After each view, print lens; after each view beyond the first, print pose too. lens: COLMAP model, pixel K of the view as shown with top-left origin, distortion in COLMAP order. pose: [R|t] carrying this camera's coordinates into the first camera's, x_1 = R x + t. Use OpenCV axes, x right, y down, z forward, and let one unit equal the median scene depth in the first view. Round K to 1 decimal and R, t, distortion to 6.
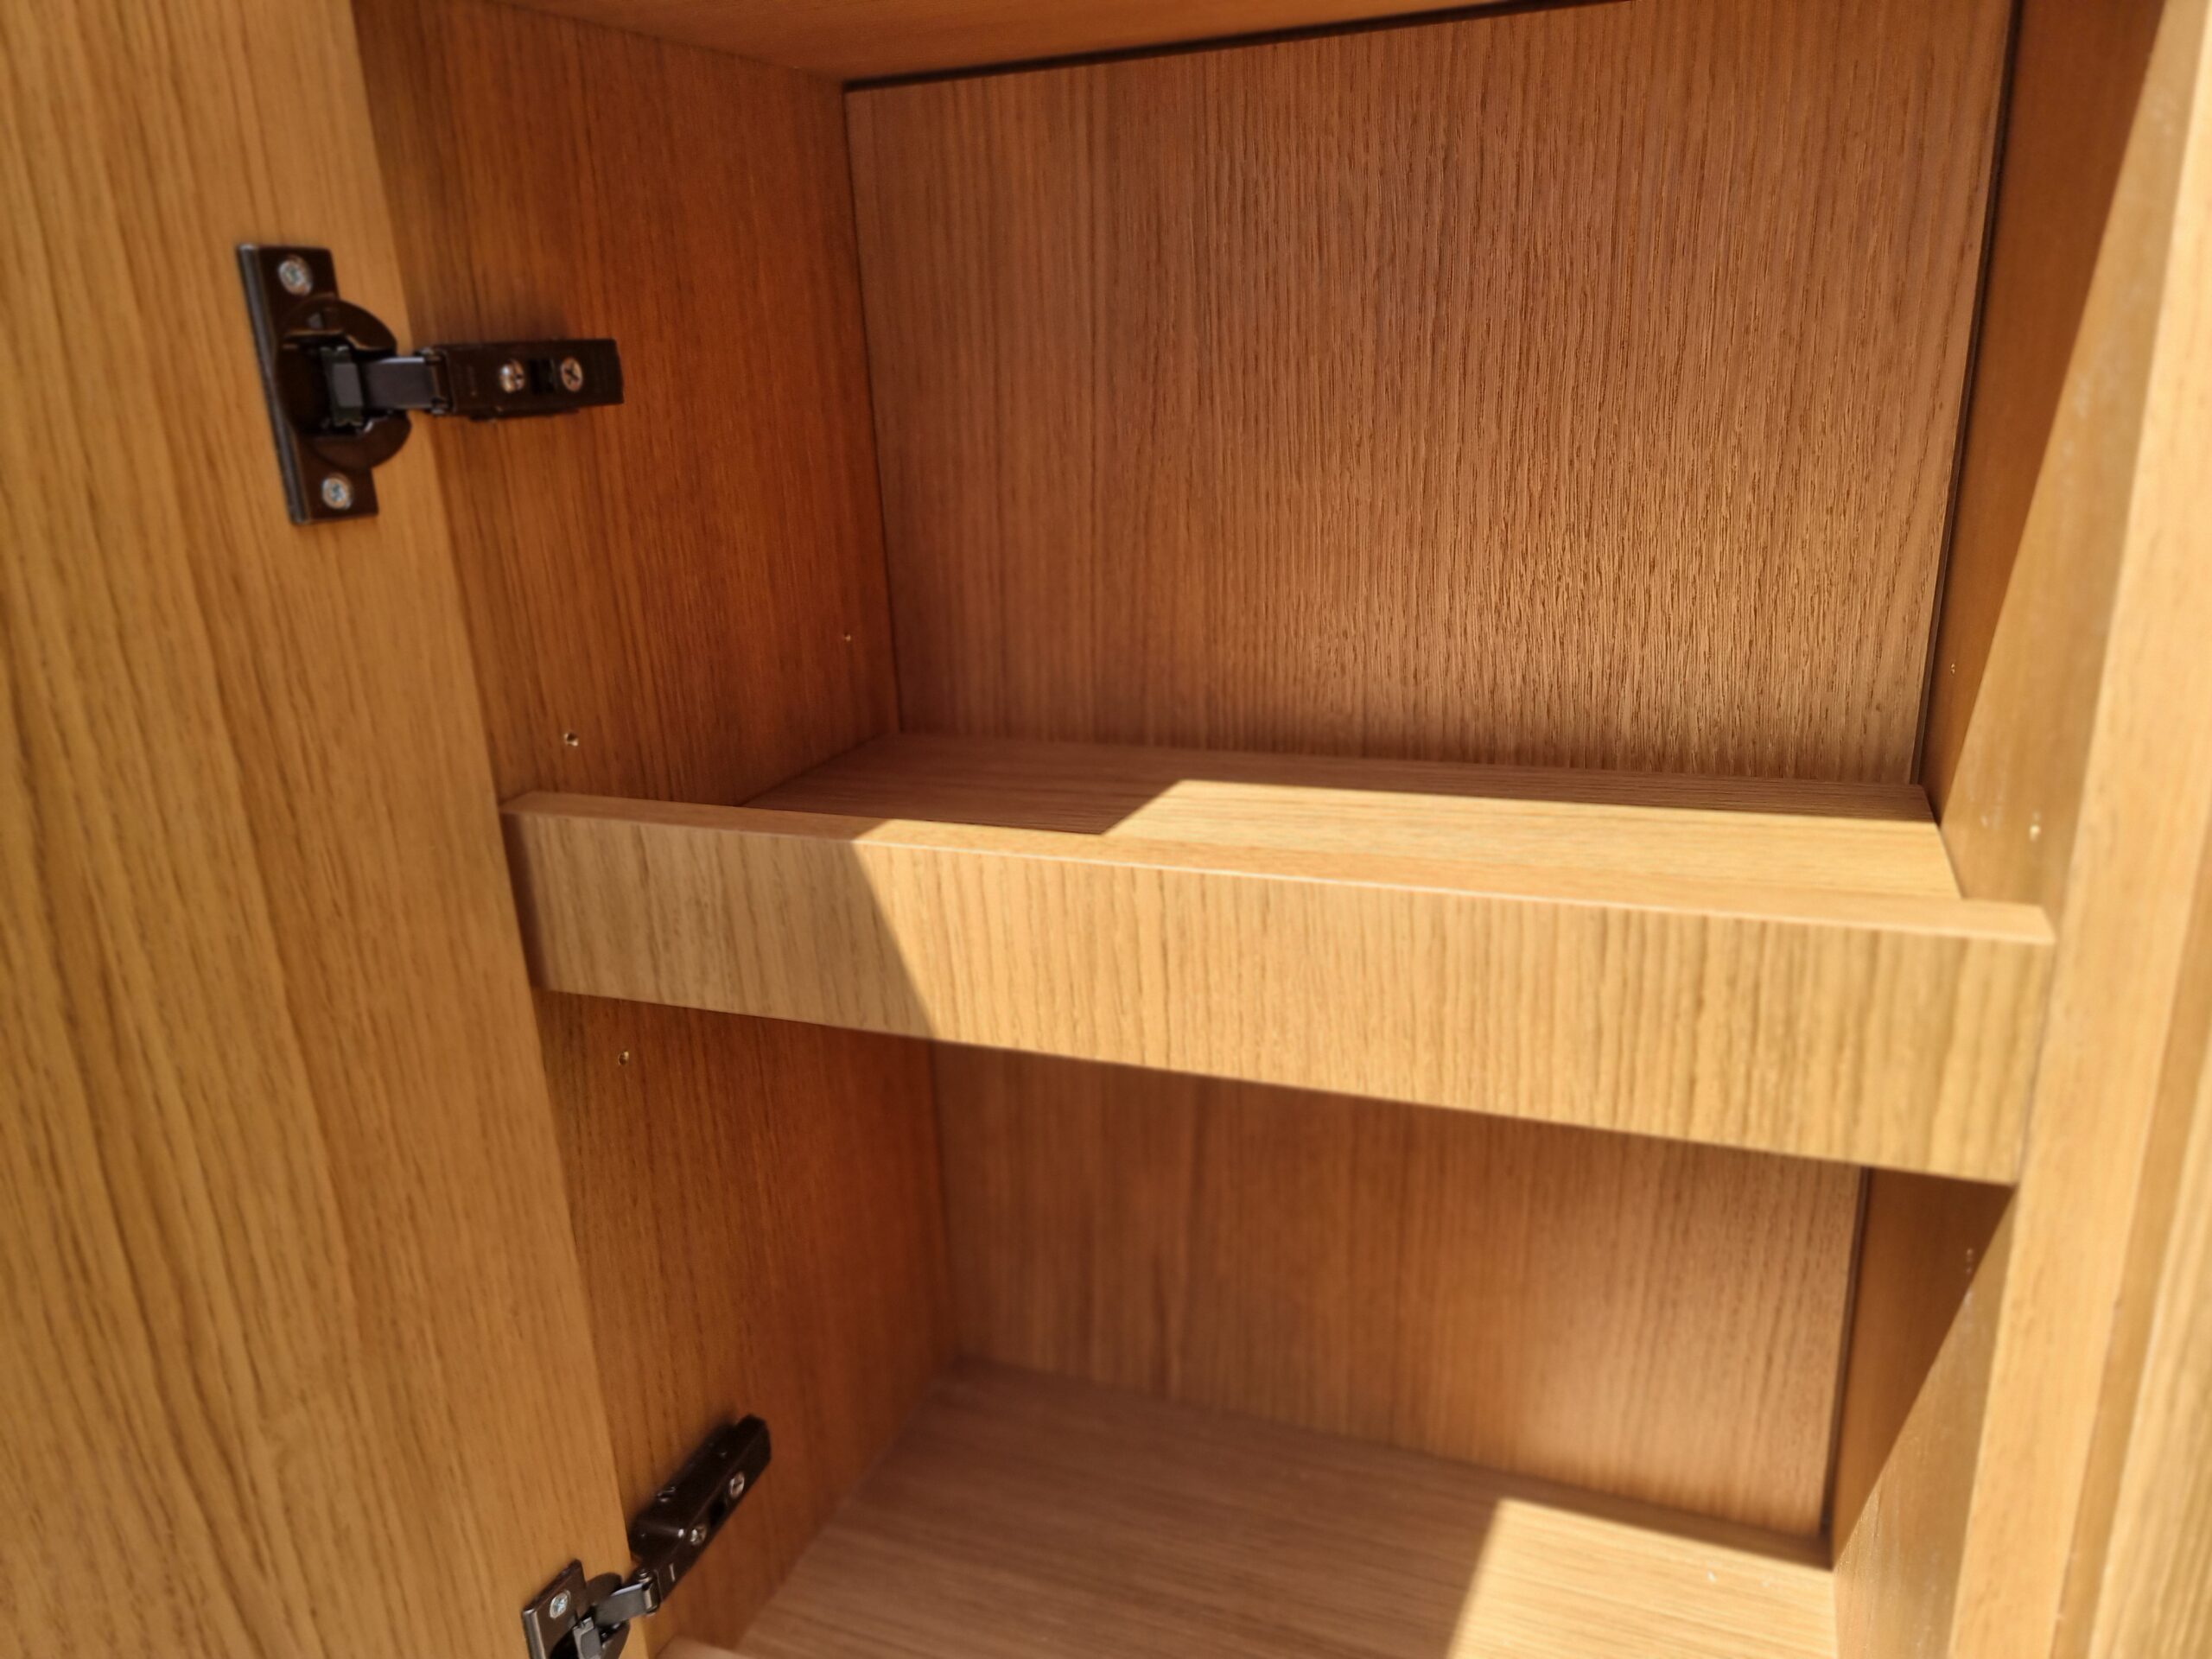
lens RADIAL K [[1576.5, 0, 1109.0], [0, 1576.5, 832.4], [0, 0, 1]] dist [0.055982, -0.050836]
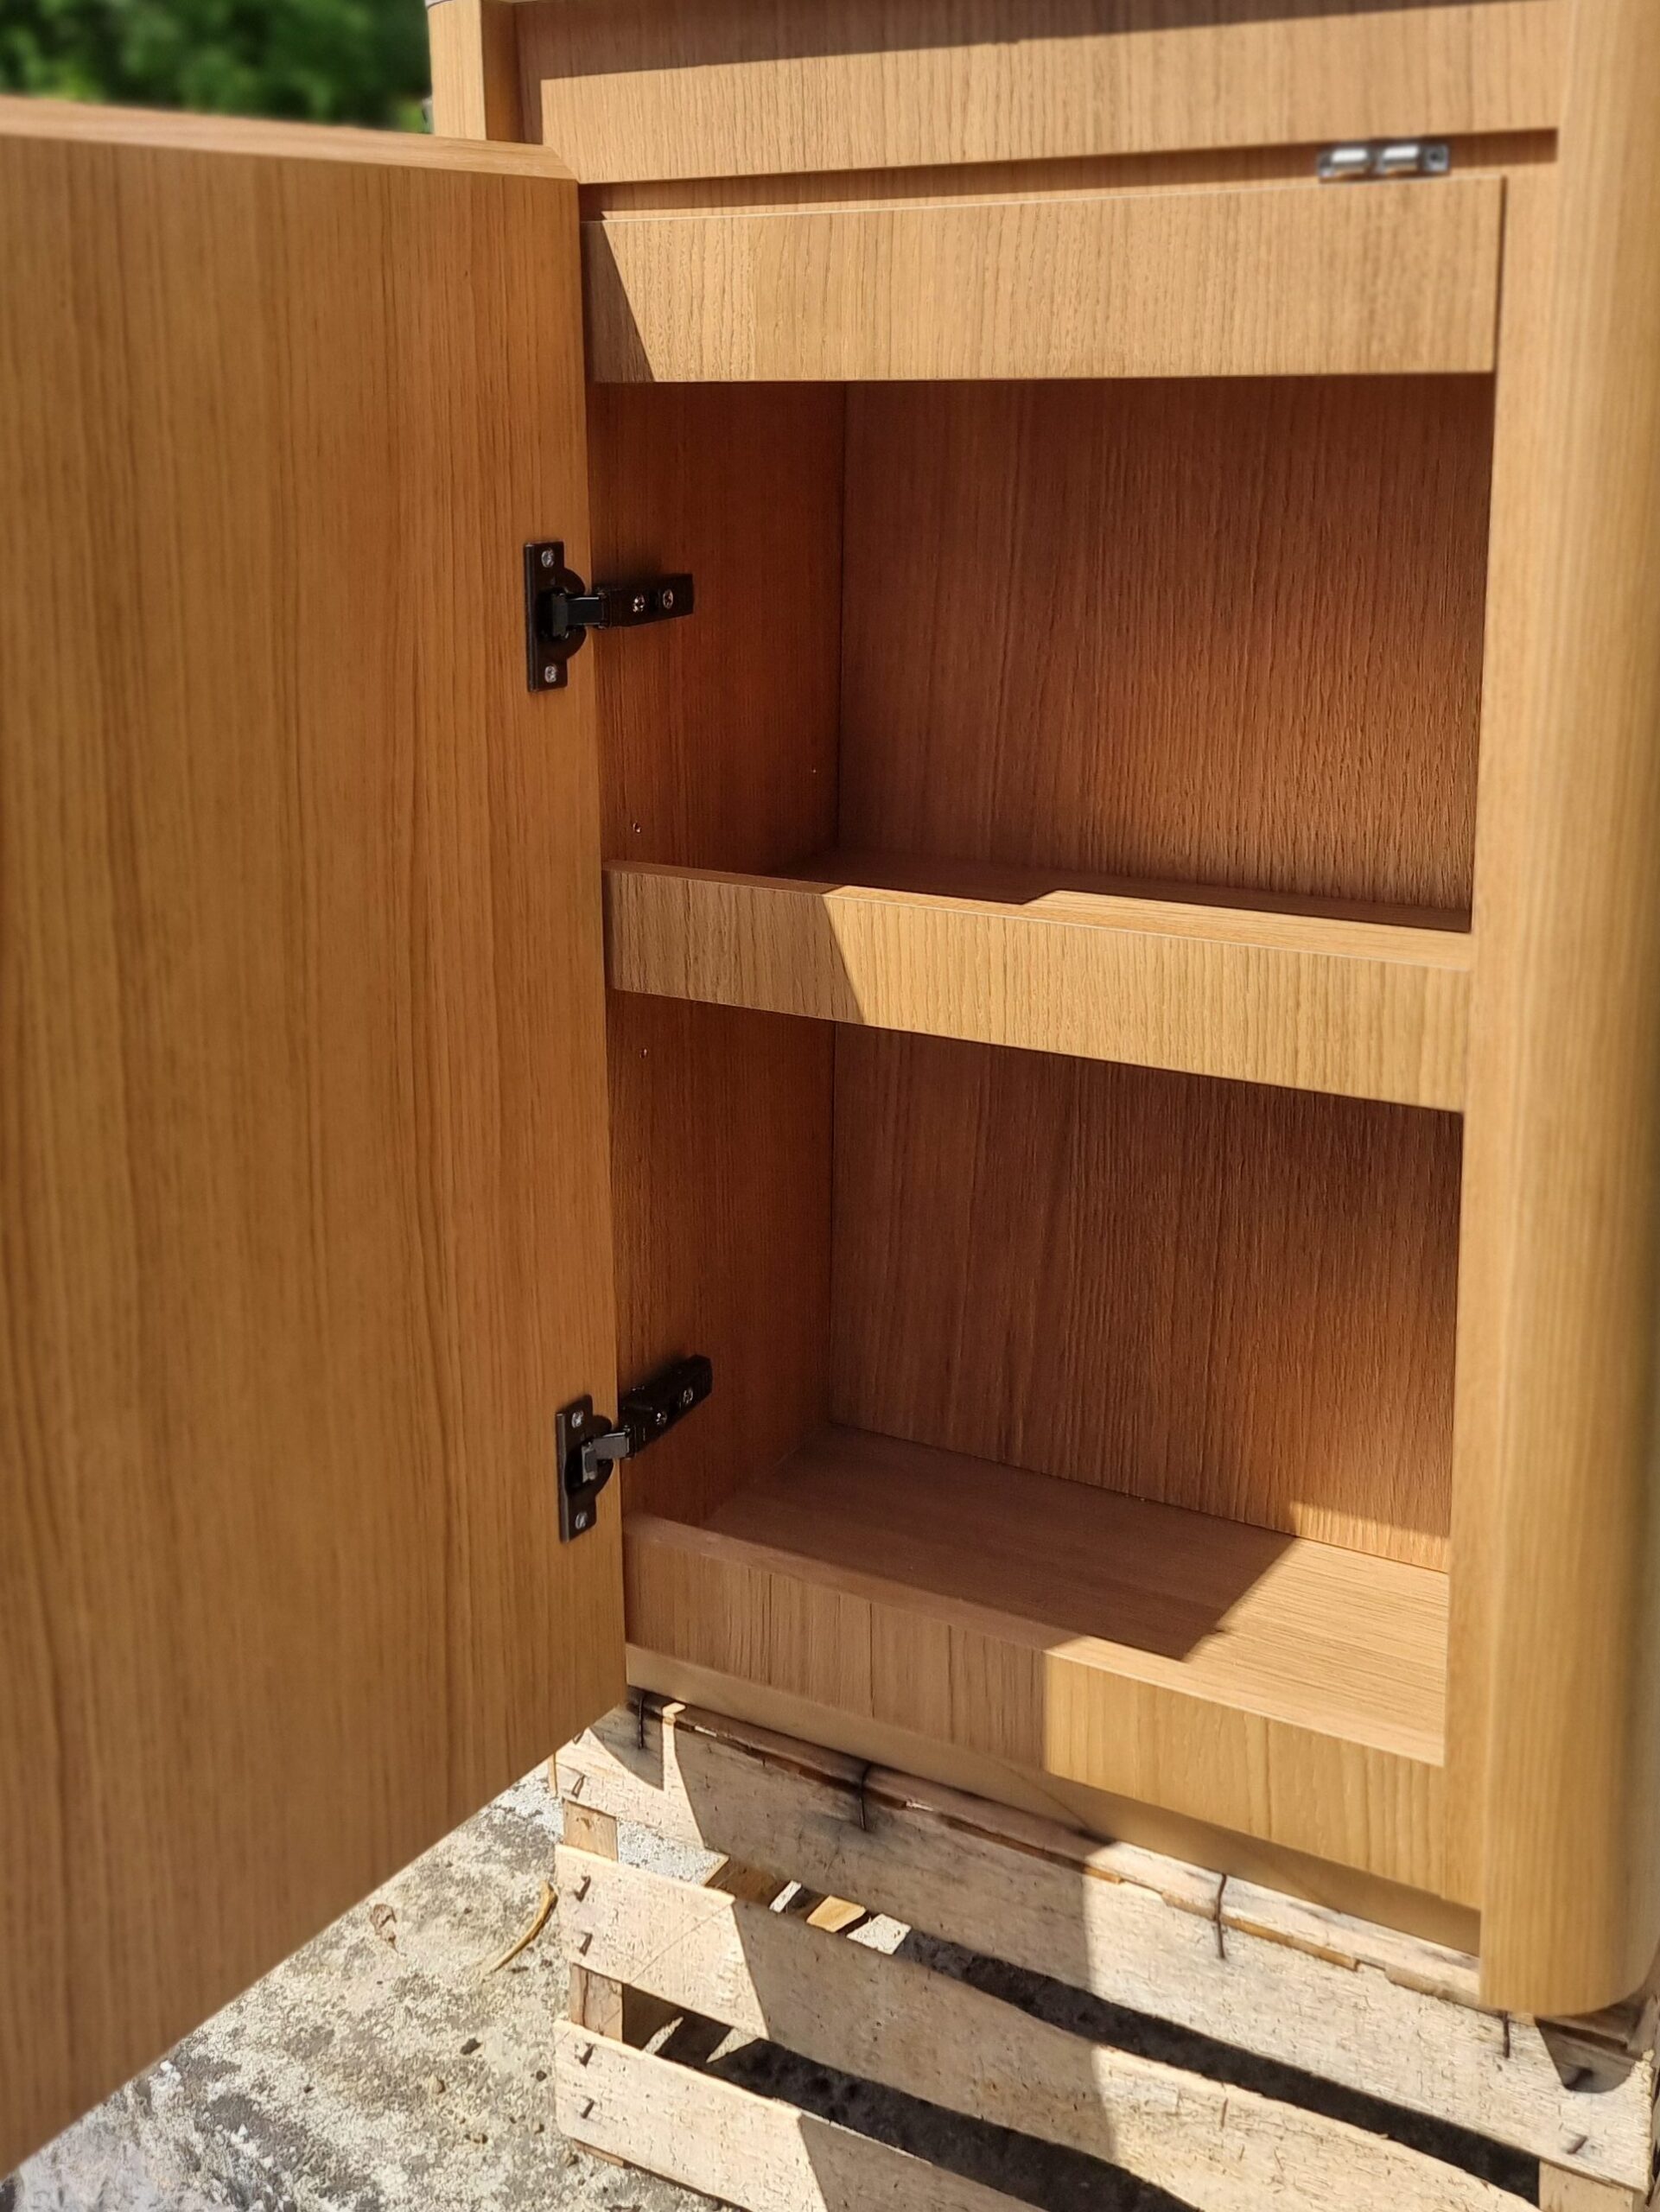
lens RADIAL K [[2263.1, 0, 826.1], [0, 2263.1, 867.0], [0, 0, 1]] dist [0.016798, 0.023929]
pose [[0.990193, 0.063011, -0.124686, 0.121461], [-0.073944, 0.993625, -0.085093, 0.162102], [0.118530, 0.093478, 0.988541, -1.213669]]
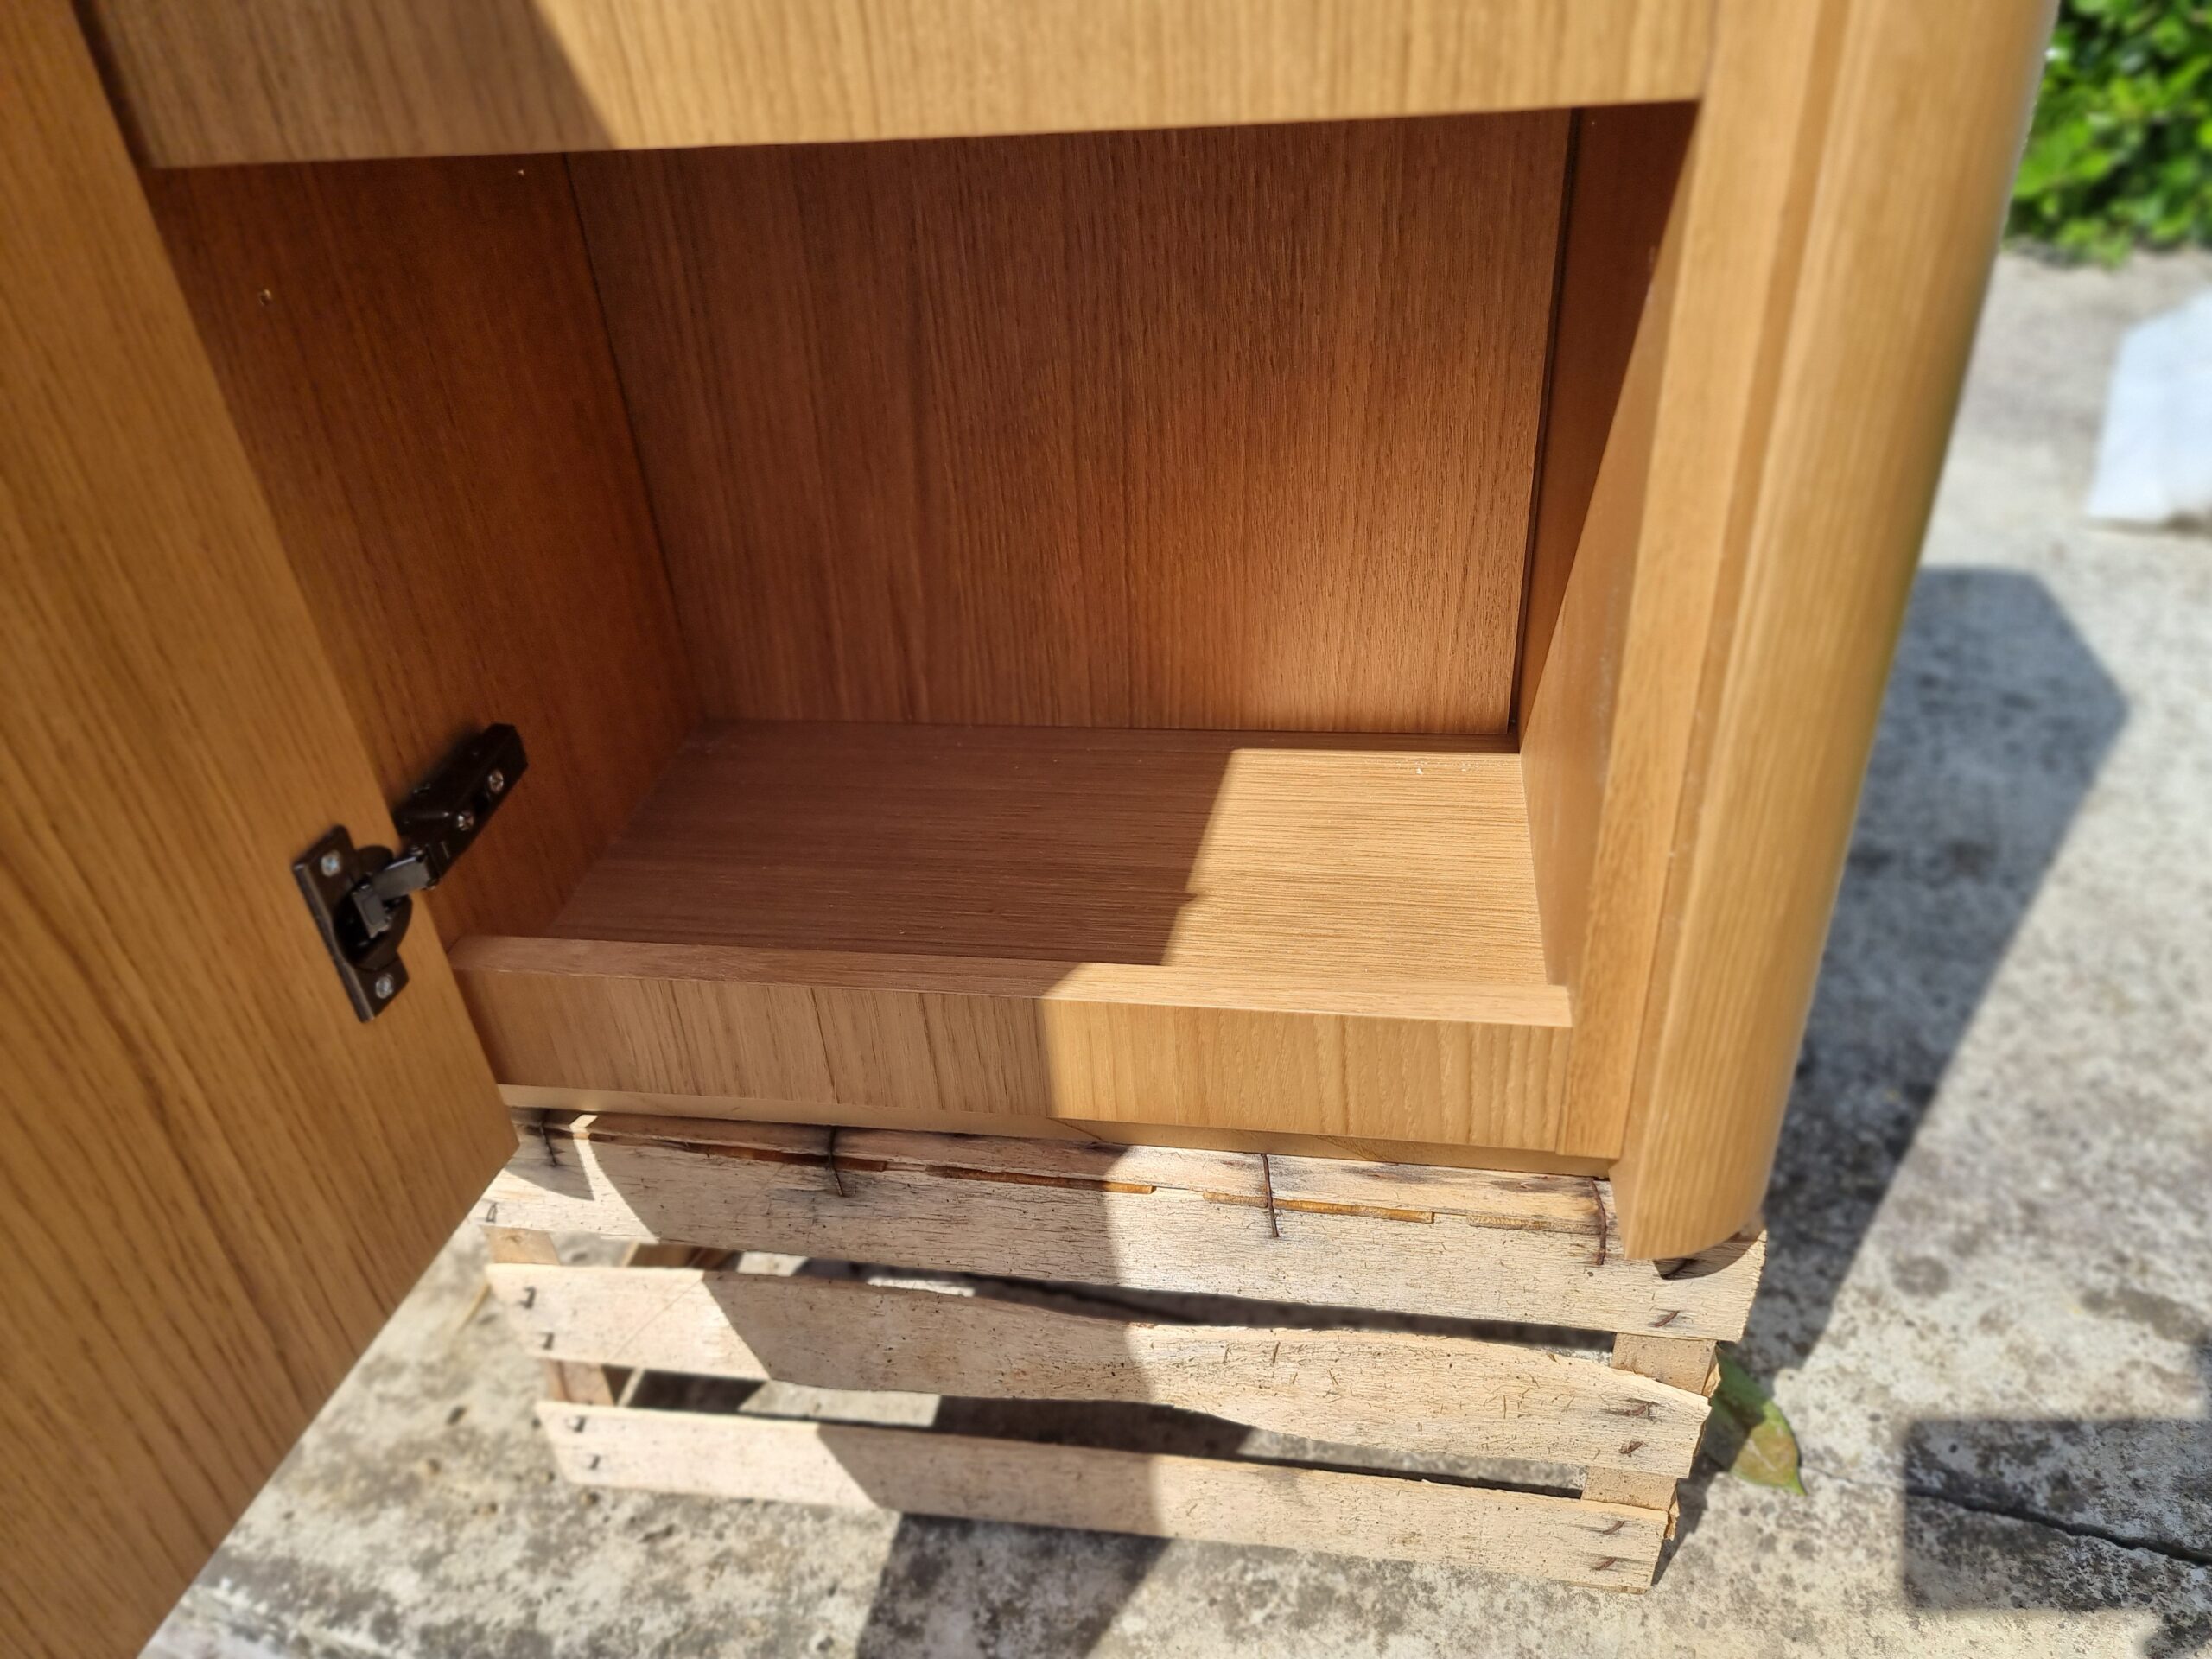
lens RADIAL K [[1576.5, 0, 1109.0], [0, 1576.5, 832.4], [0, 0, 1]] dist [0.055982, -0.050836]
pose [[0.976853, -0.136092, 0.165039, -0.037480], [0.086843, 0.957384, 0.275451, 0.267618], [-0.195492, -0.254743, 0.947042, -0.028720]]
